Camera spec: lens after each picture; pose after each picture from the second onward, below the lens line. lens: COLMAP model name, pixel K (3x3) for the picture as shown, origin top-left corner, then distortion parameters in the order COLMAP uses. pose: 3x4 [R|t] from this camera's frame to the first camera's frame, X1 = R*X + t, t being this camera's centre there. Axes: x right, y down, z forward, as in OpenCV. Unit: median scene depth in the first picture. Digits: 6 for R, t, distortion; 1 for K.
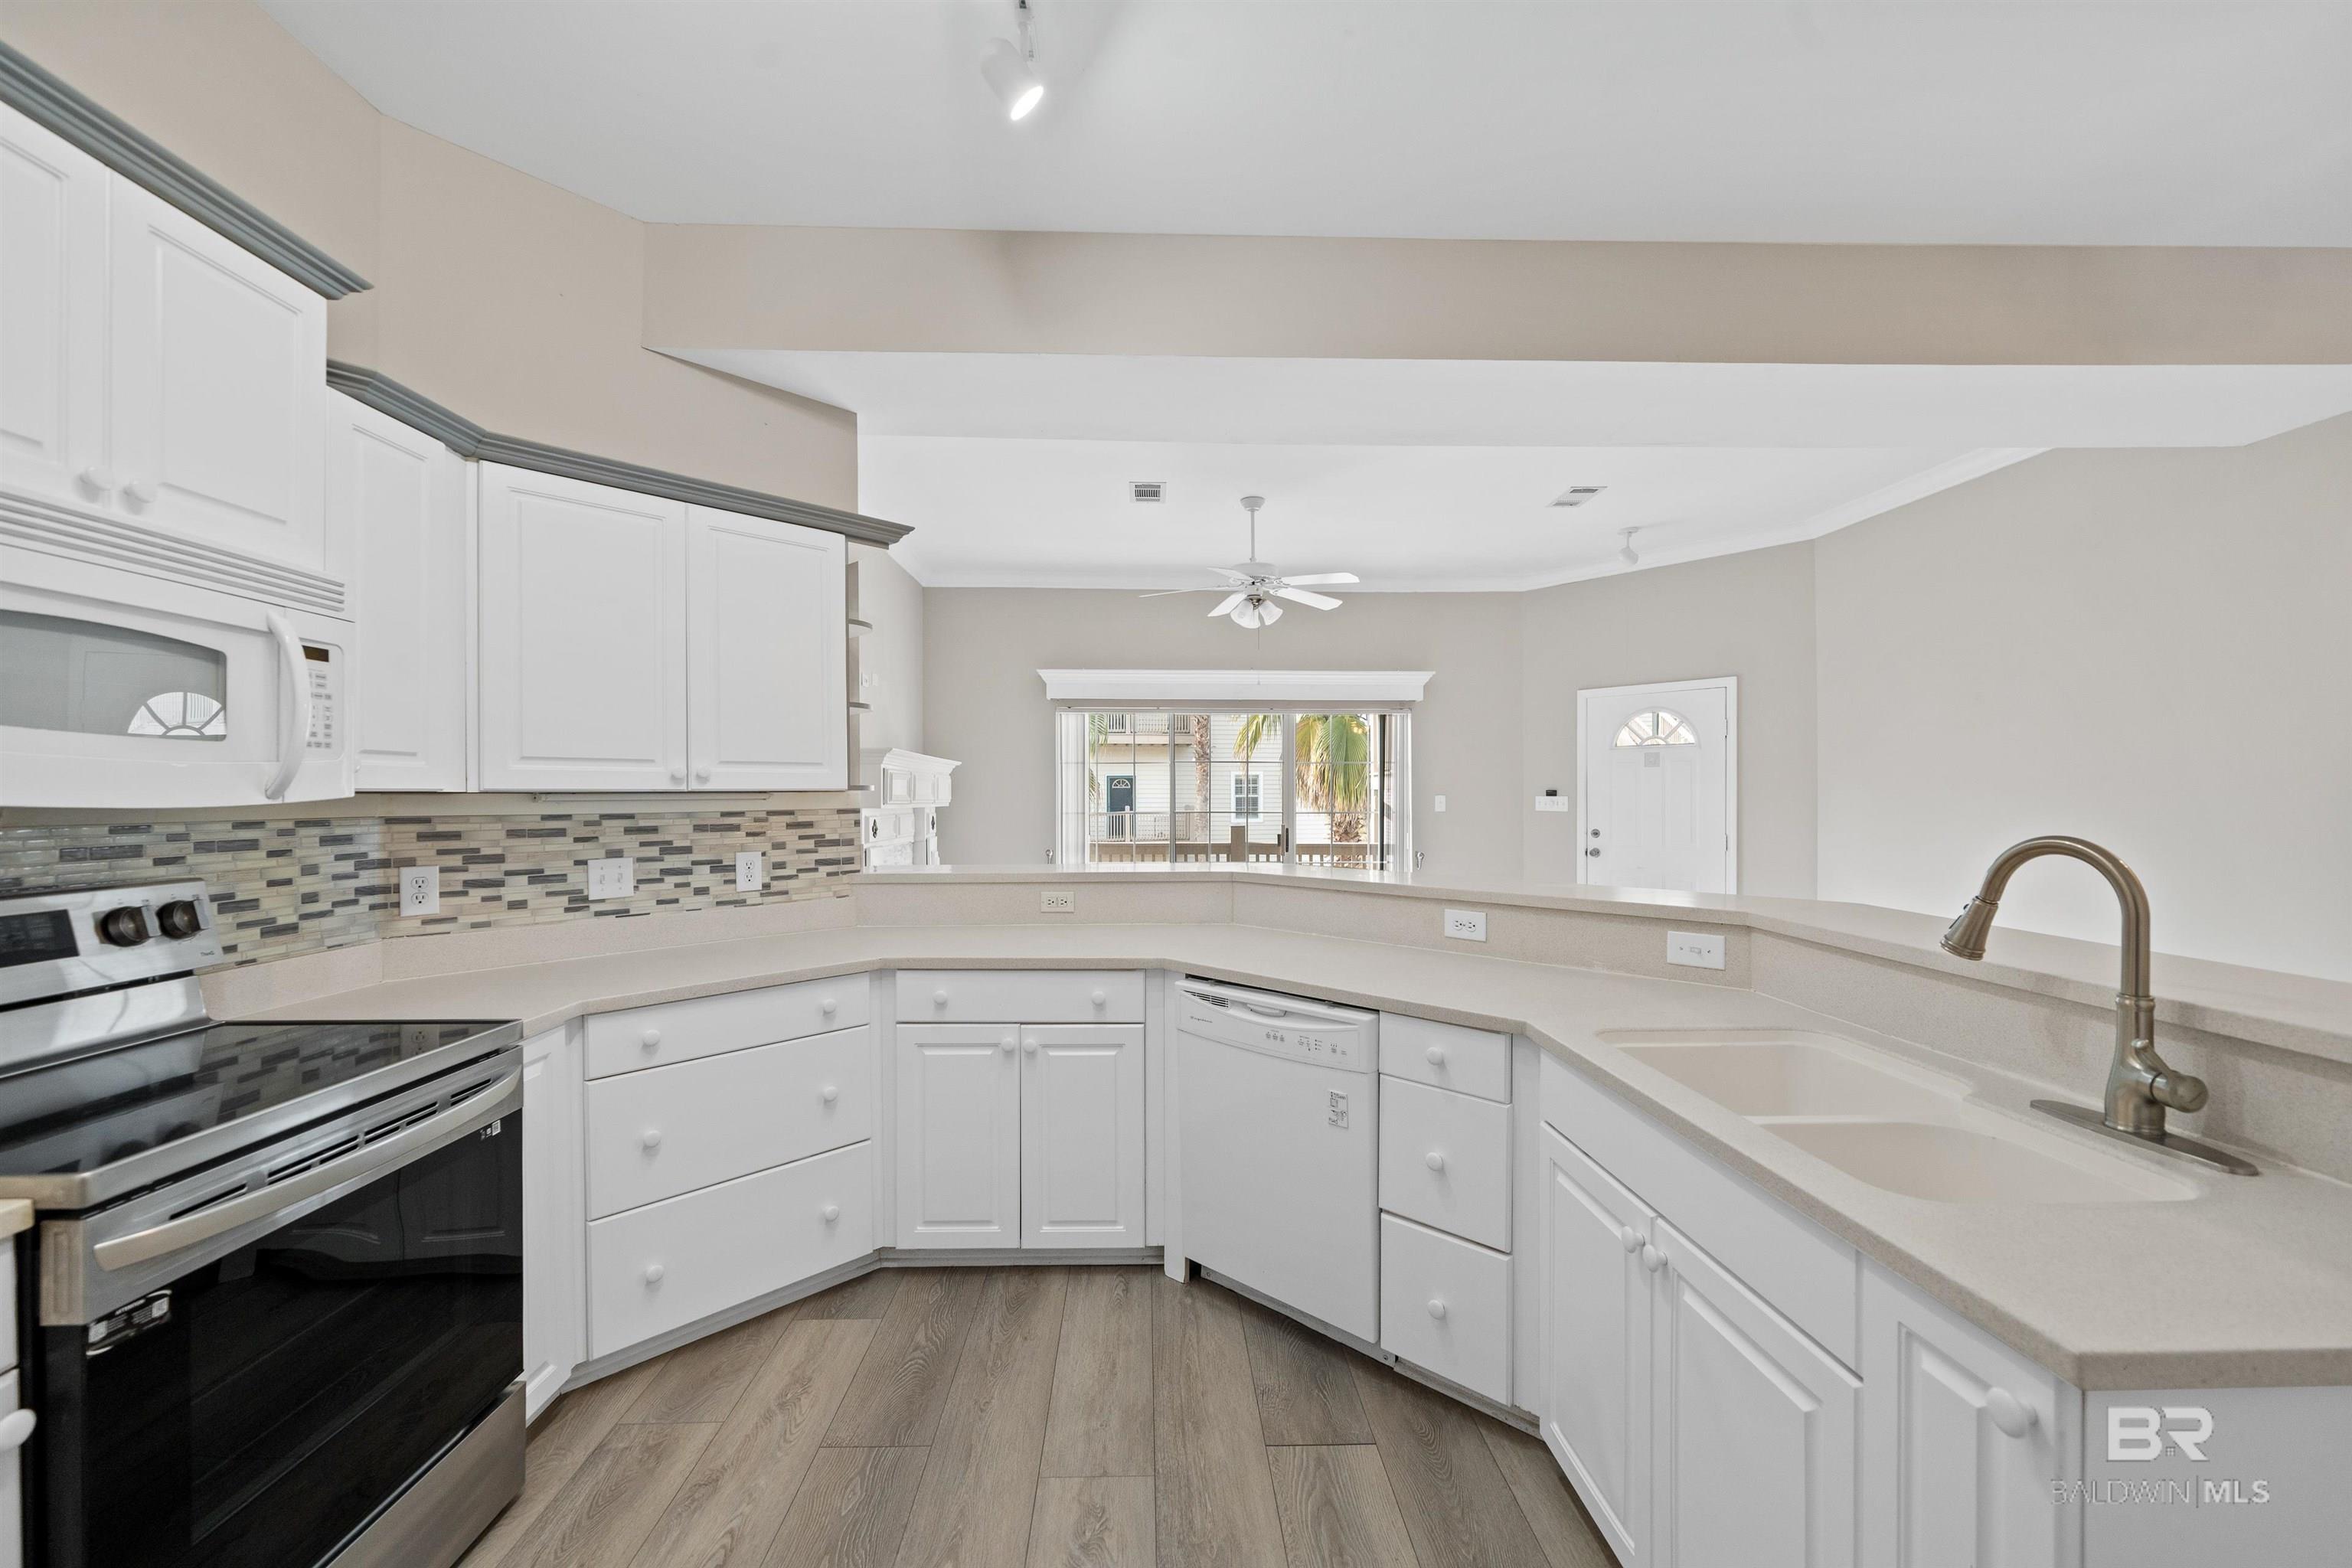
lens RADIAL K [[949.6, 0, 1168.0], [0, 949.6, 796.4], [0, 0, 1]] dist [0.001388, -0.000960]
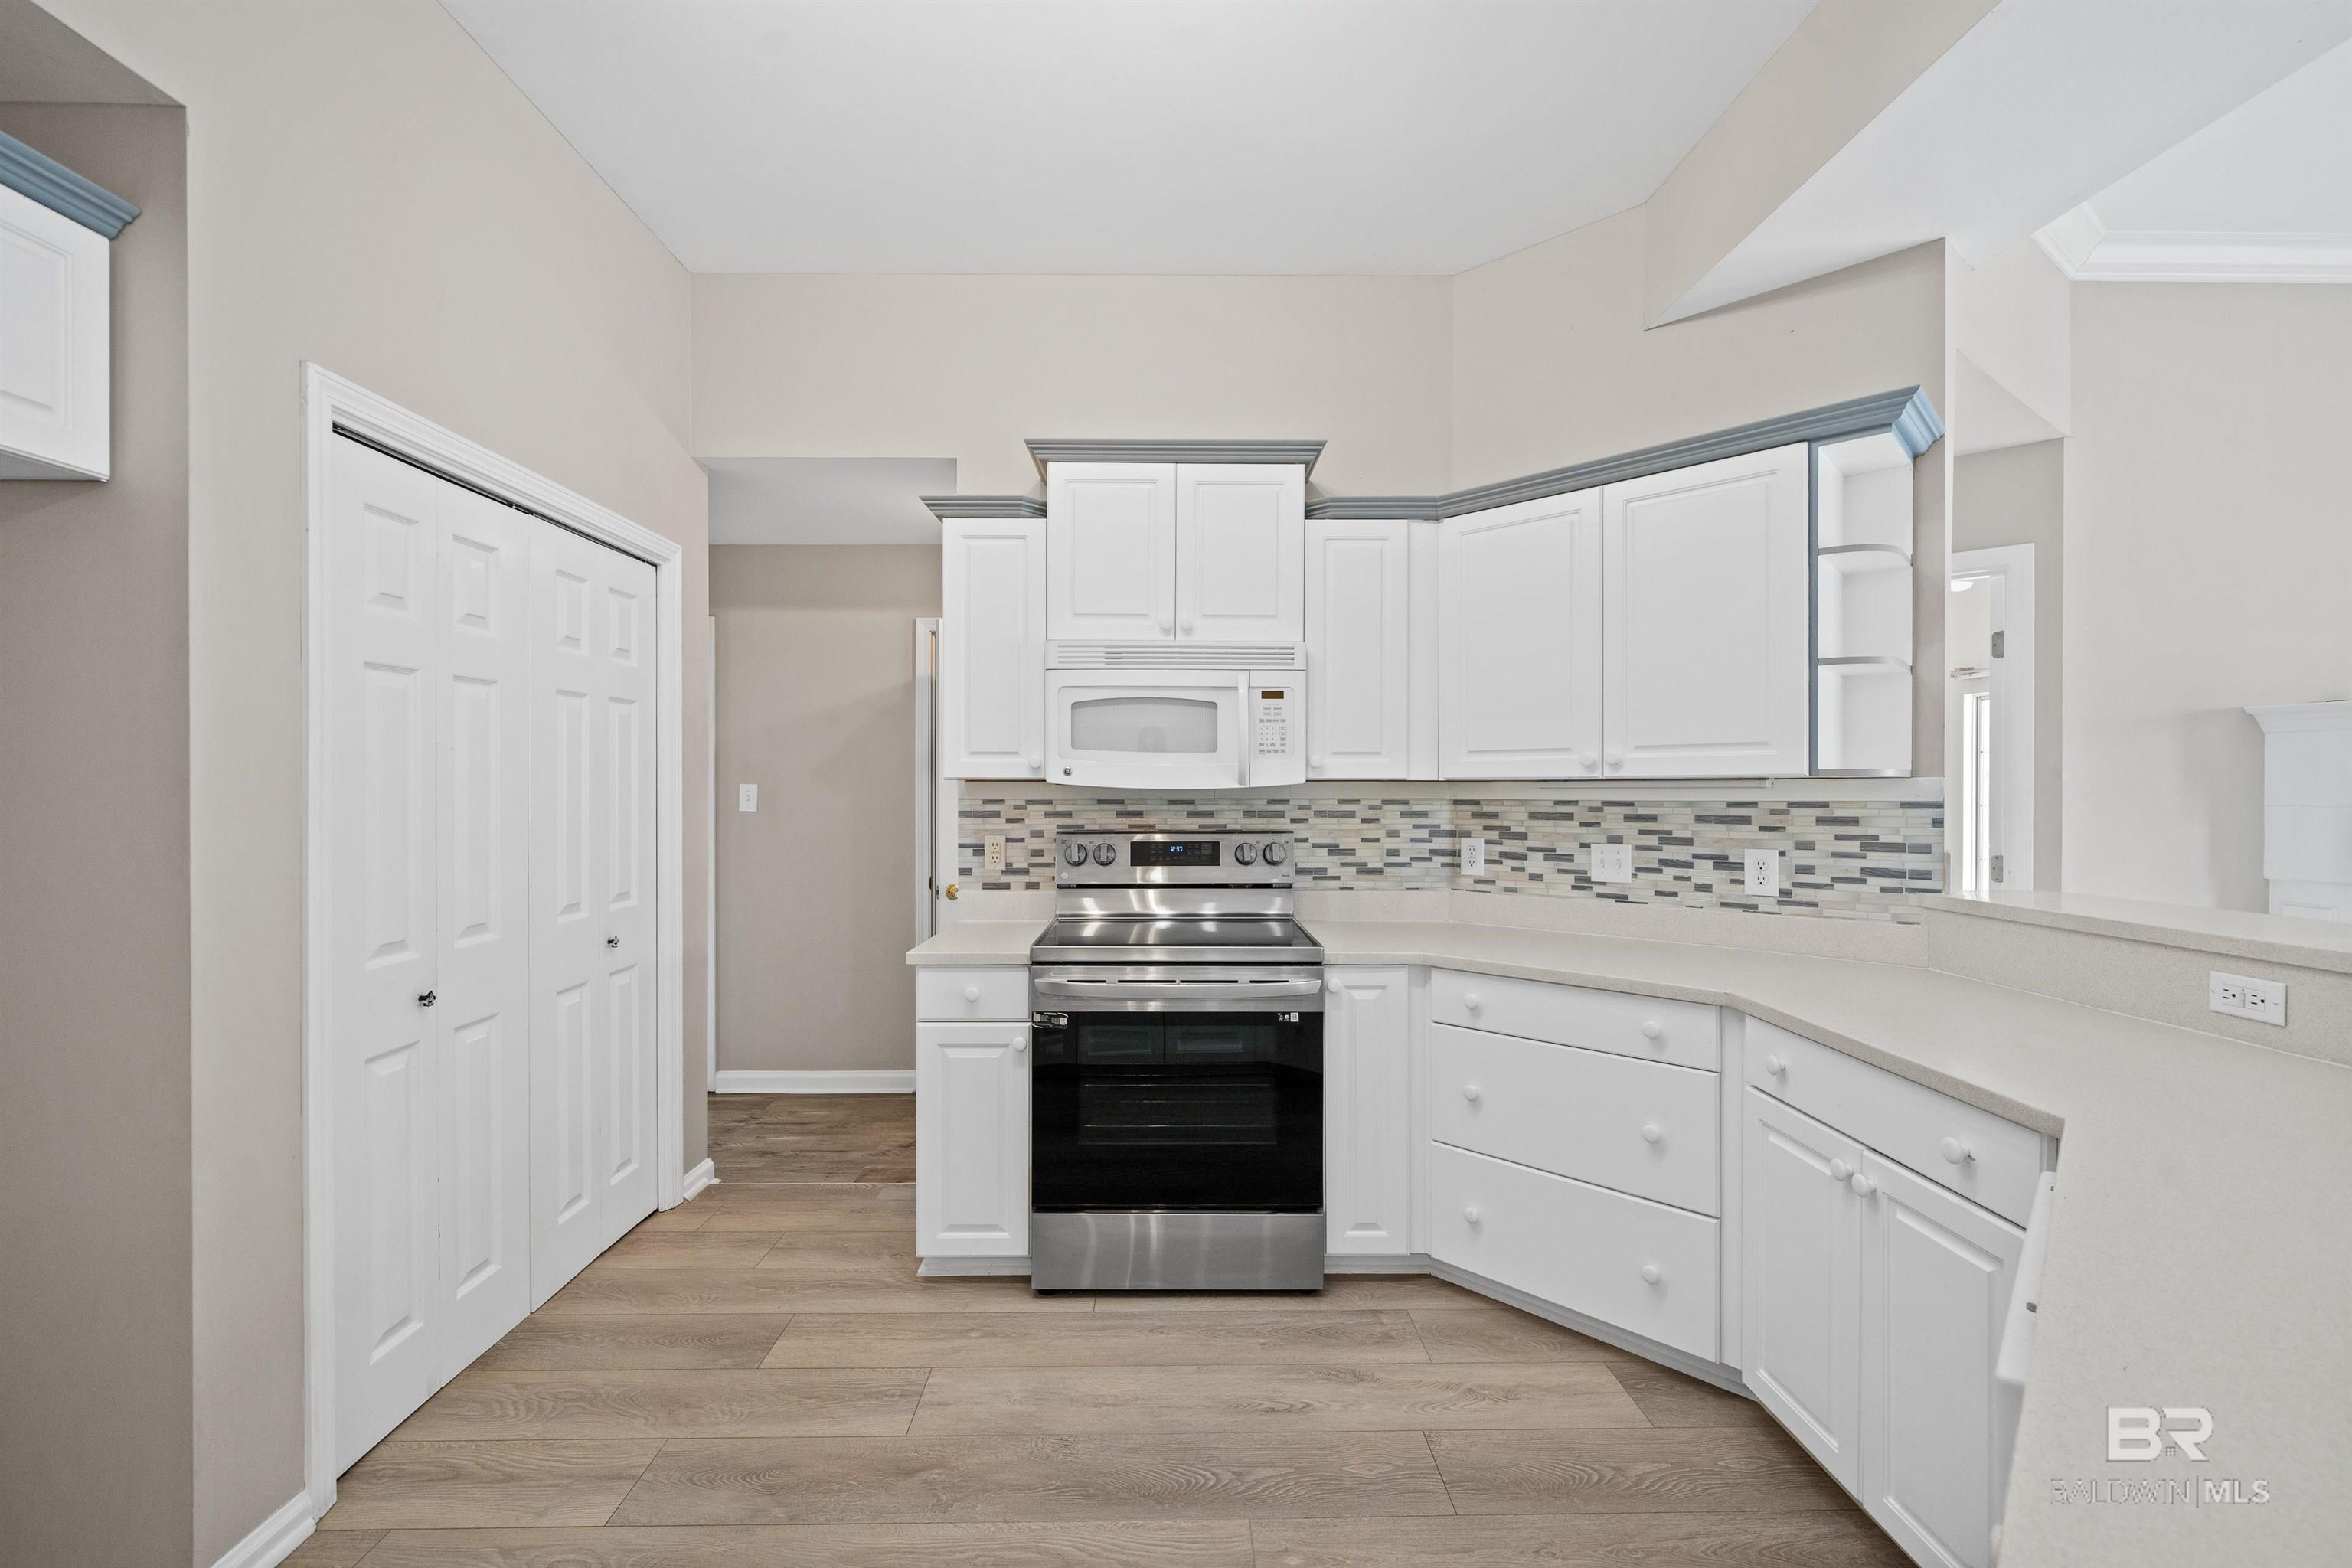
lens RADIAL K [[949.6, 0, 1166.1], [0, 949.6, 790.2], [0, 0, 1]] dist [0.001388, -0.000960]
pose [[-0.006506, 0.005728, -0.999962, 0.470906], [-0.002788, 0.999980, 0.005746, 0.002212], [0.999975, 0.002825, -0.006490, 0.543439]]
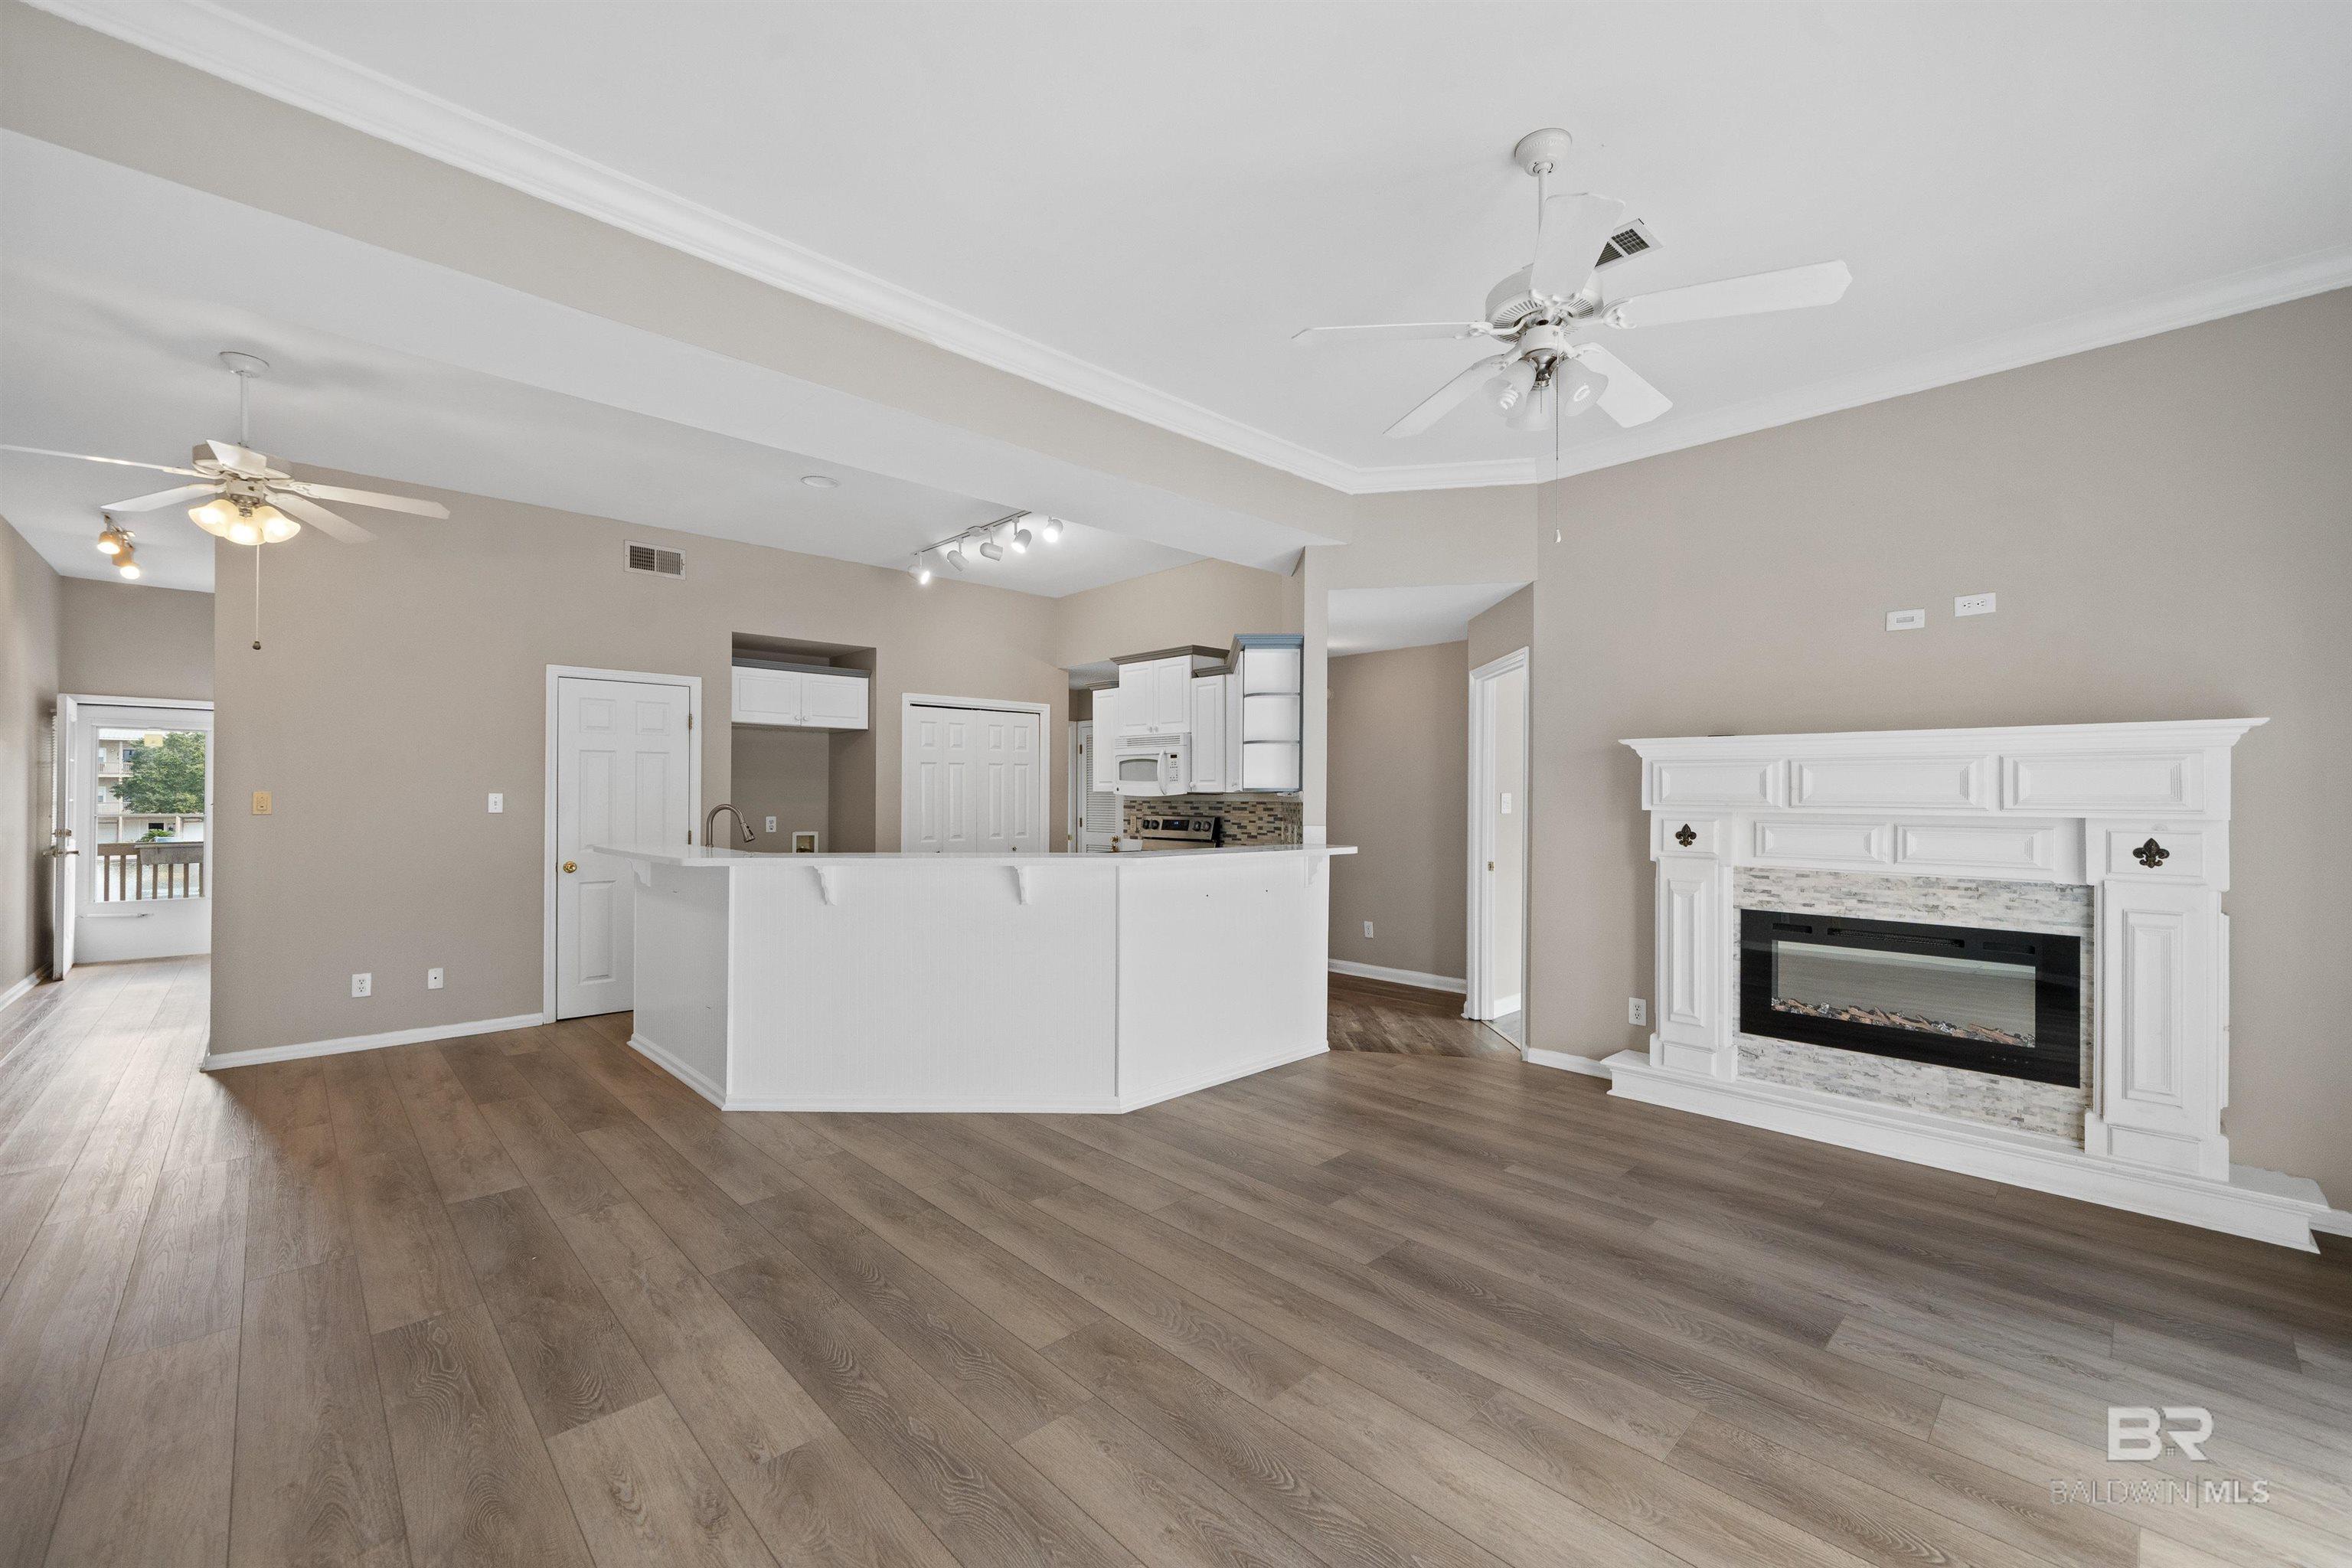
lens RADIAL K [[949.6, 0, 1186.6], [0, 949.6, 784.8], [0, 0, 1]] dist [0.001388, -0.000960]
pose [[-0.734026, -0.007630, -0.679079, 1.074663], [-0.003468, 0.999966, -0.007487, -0.005268], [0.679113, -0.003141, -0.734027, 2.508939]]
